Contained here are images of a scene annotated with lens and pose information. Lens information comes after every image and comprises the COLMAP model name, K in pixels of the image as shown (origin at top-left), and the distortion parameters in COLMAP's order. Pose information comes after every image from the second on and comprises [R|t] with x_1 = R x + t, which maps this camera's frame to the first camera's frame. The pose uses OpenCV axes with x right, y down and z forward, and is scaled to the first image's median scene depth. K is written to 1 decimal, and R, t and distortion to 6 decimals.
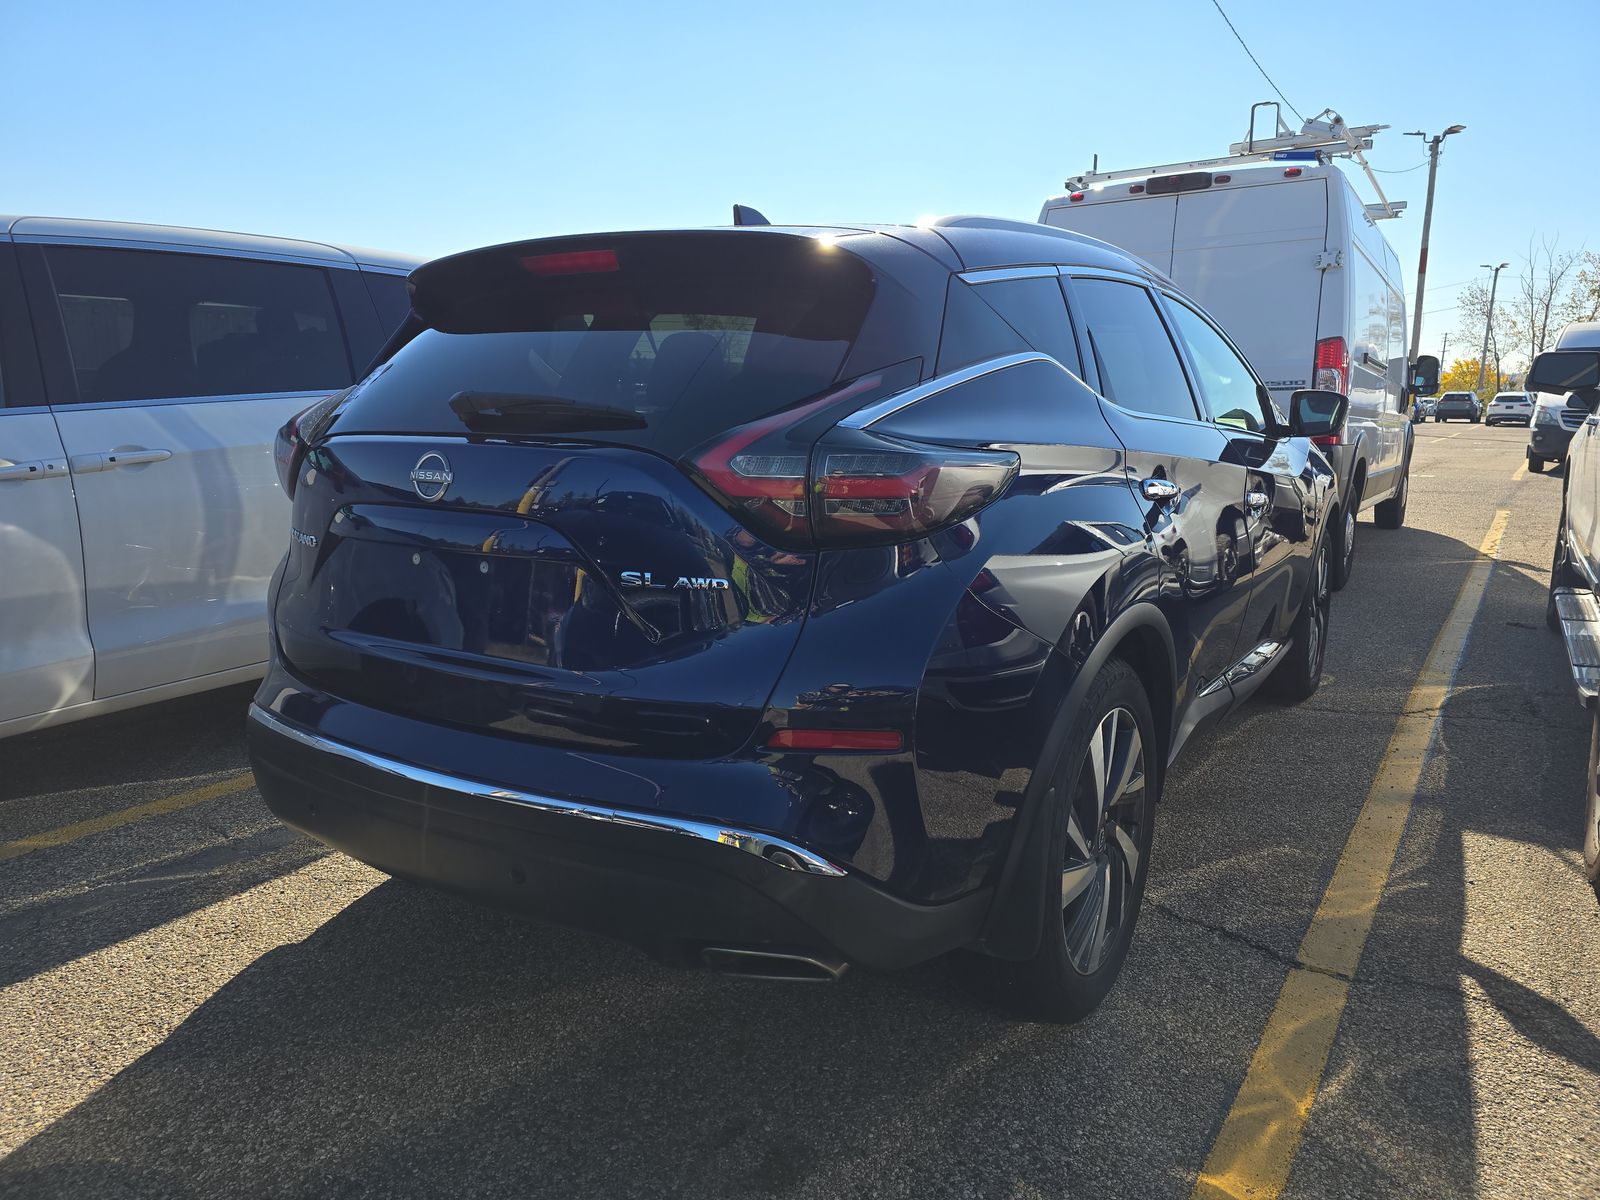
lens RADIAL K [[1080.8, 0, 791.3], [0, 1080.8, 607.2], [0, 0, 1]] dist [0.052086, -0.045337]
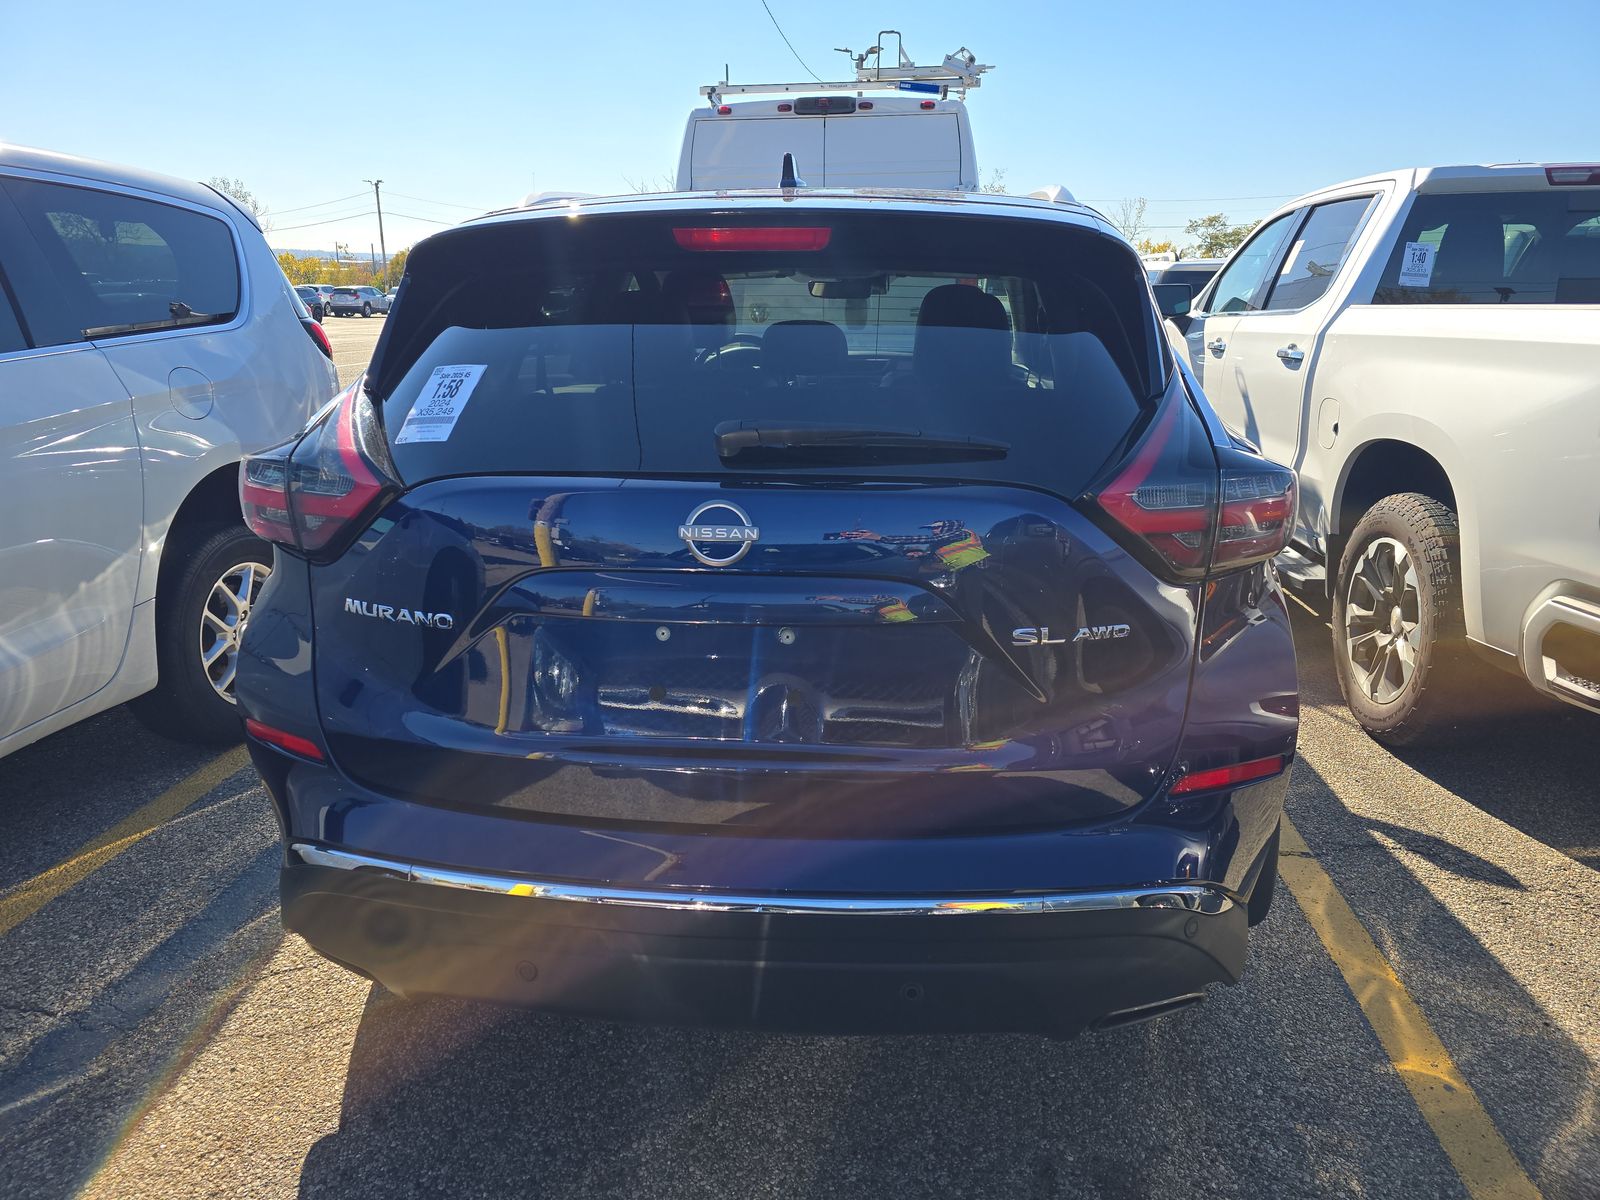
lens RADIAL K [[1080.8, 0, 791.3], [0, 1080.8, 607.2], [0, 0, 1]] dist [0.052086, -0.045337]
pose [[0.884779, -0.132629, 0.446739, -0.195707], [0.090340, 0.989275, 0.114778, -0.046540], [-0.457170, -0.061195, 0.887271, 0.087043]]
